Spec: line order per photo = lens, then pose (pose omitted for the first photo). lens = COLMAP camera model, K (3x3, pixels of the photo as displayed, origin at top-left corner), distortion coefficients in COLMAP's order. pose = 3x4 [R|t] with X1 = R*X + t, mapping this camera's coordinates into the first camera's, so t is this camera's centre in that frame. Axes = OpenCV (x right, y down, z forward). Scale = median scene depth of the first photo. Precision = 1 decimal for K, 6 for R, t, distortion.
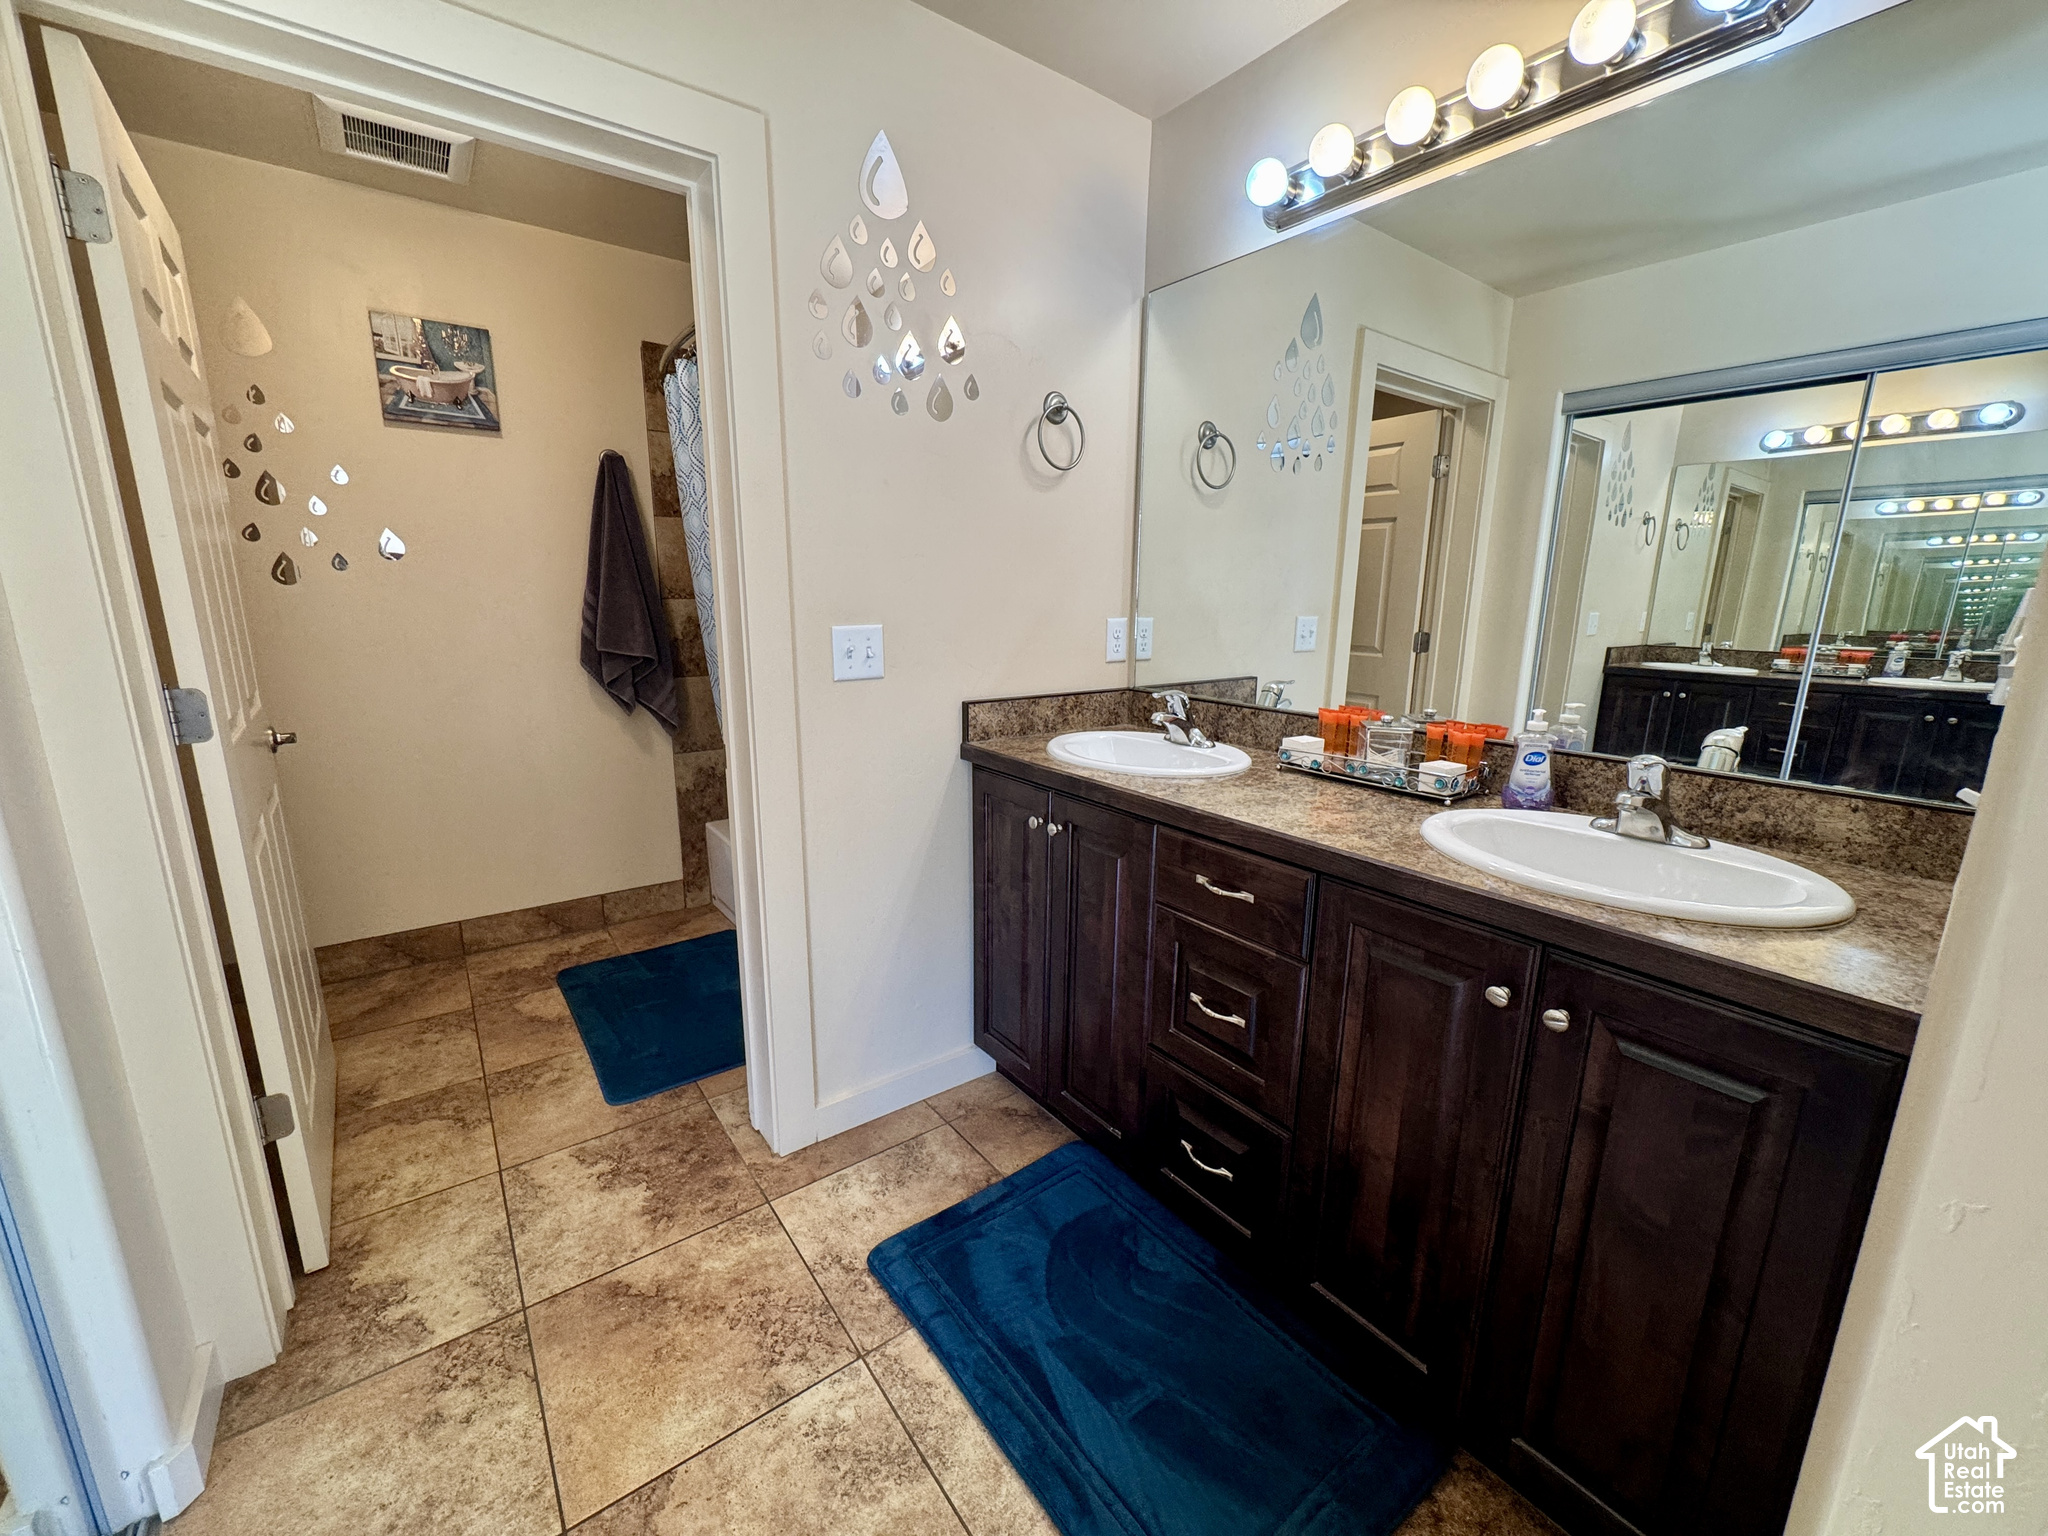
lens RADIAL K [[815.0, 0, 1020.1], [0, 815.0, 766.0], [0, 0, 1]] dist [-0.009255, -0.000337]
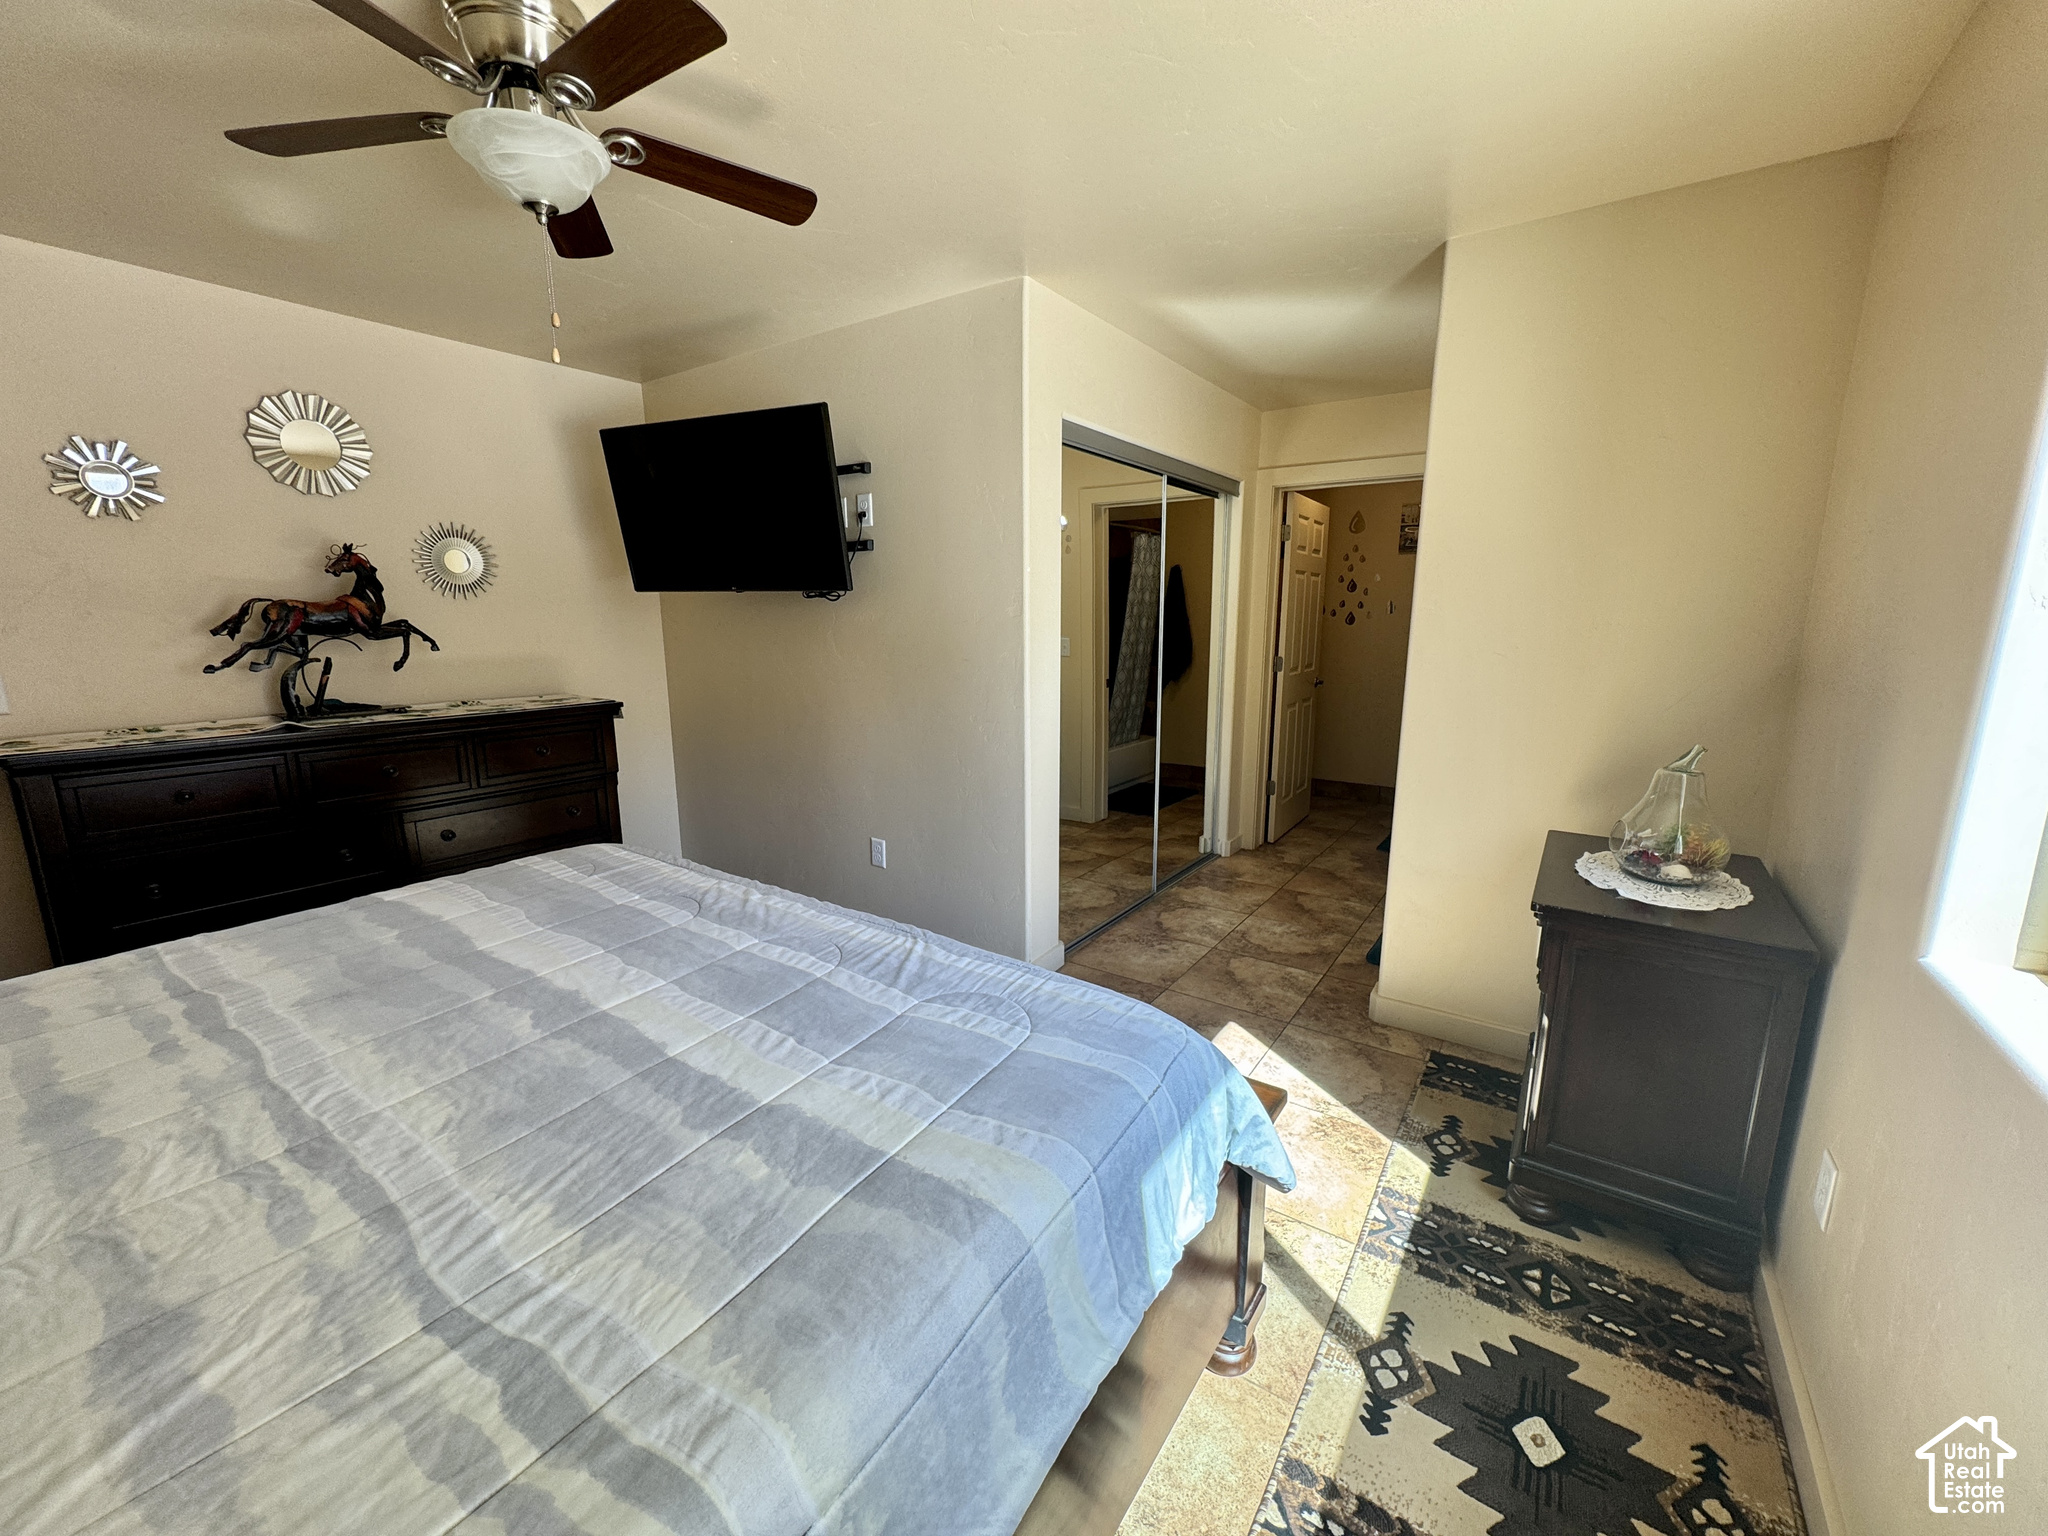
lens RADIAL K [[815.0, 0, 1020.1], [0, 815.0, 766.0], [0, 0, 1]] dist [-0.009255, -0.000337]
pose [[0.312810, 0.170136, -0.934453, 1.397660], [-0.200422, 0.973497, 0.110153, 0.141739], [0.928429, 0.152828, 0.338619, -0.826831]]
